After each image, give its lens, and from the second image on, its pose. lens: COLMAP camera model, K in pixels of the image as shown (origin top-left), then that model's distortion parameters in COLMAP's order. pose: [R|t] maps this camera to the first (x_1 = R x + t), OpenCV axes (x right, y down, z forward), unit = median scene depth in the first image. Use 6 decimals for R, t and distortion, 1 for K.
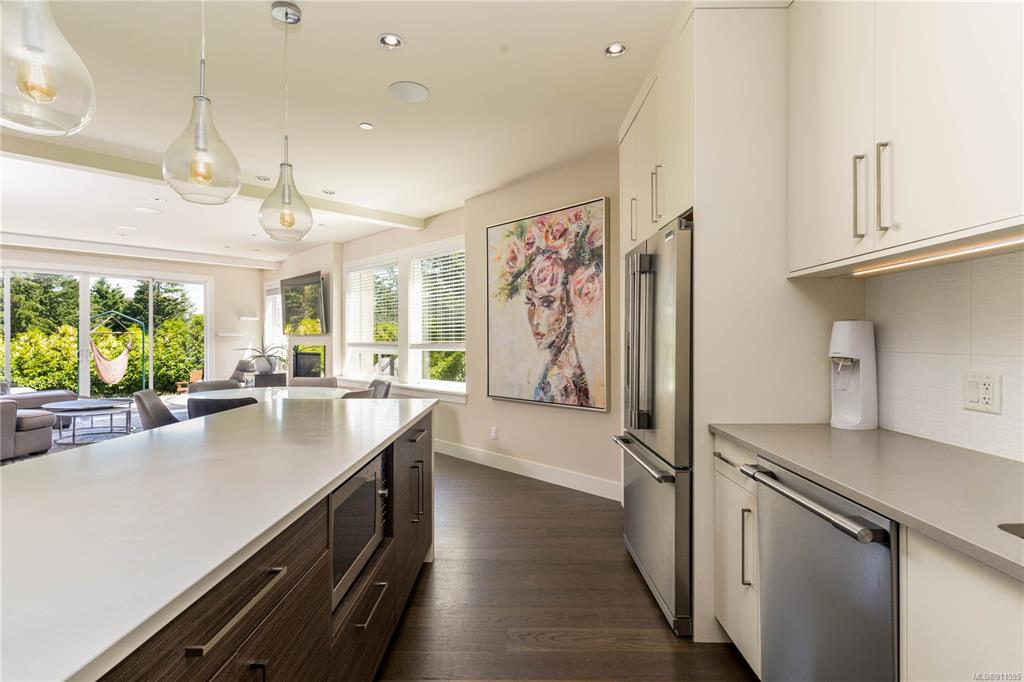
lens RADIAL K [[492.5, 0, 512.0], [0, 492.5, 341.0], [0, 0, 1]] dist [-0.002733, -0.000045]
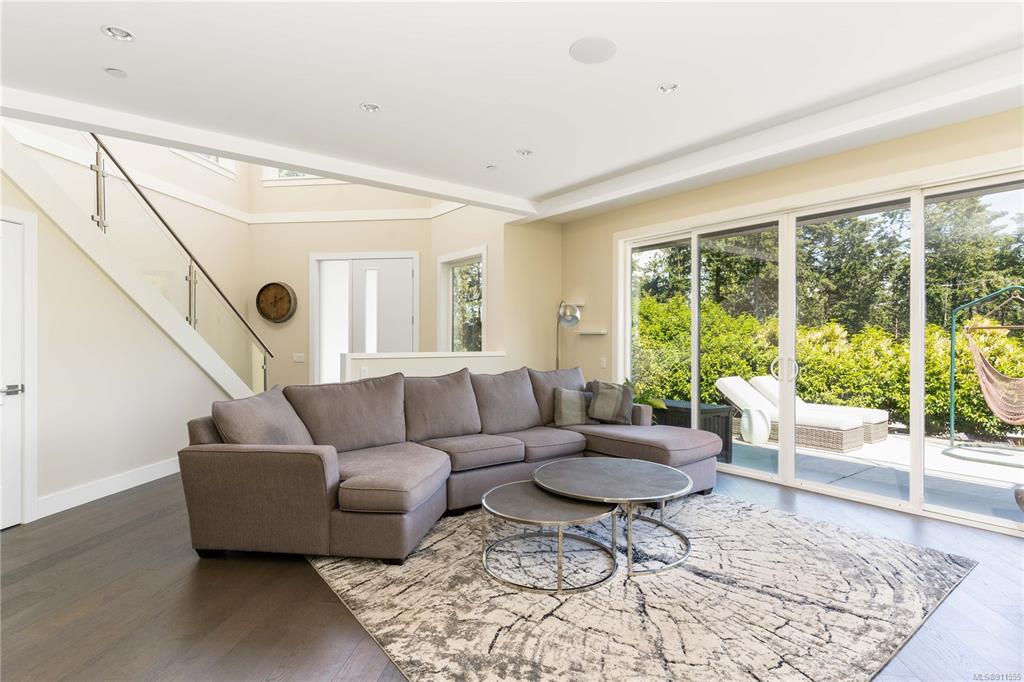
lens RADIAL K [[515.7, 0, 507.6], [0, 515.7, 344.0], [0, 0, 1]] dist [-0.001195, 0.000508]
pose [[-0.124079, 0.008366, -0.992237, -0.549593], [-0.003478, 0.999955, 0.008867, -0.003187], [0.992266, 0.004551, -0.124045, 1.456411]]
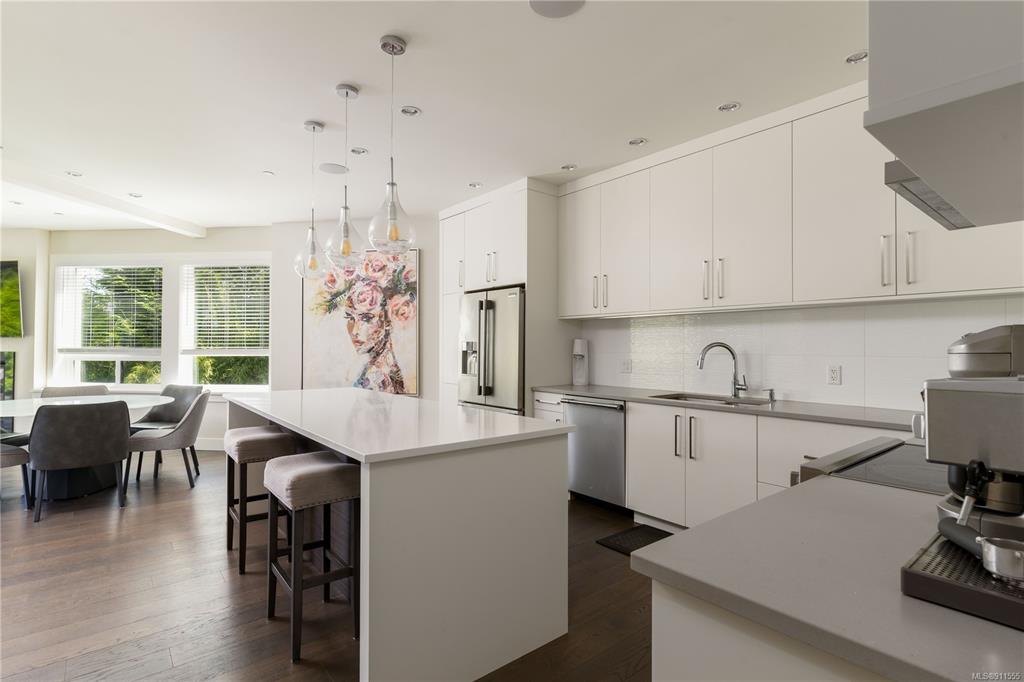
lens RADIAL K [[515.7, 0, 507.6], [0, 515.7, 344.0], [0, 0, 1]] dist [-0.001195, 0.000508]
pose [[0.777083, 0.006251, 0.629367, -0.498094], [-0.002355, 0.999973, -0.007025, 0.000330], [-0.629394, 0.003977, 0.777076, -0.310955]]
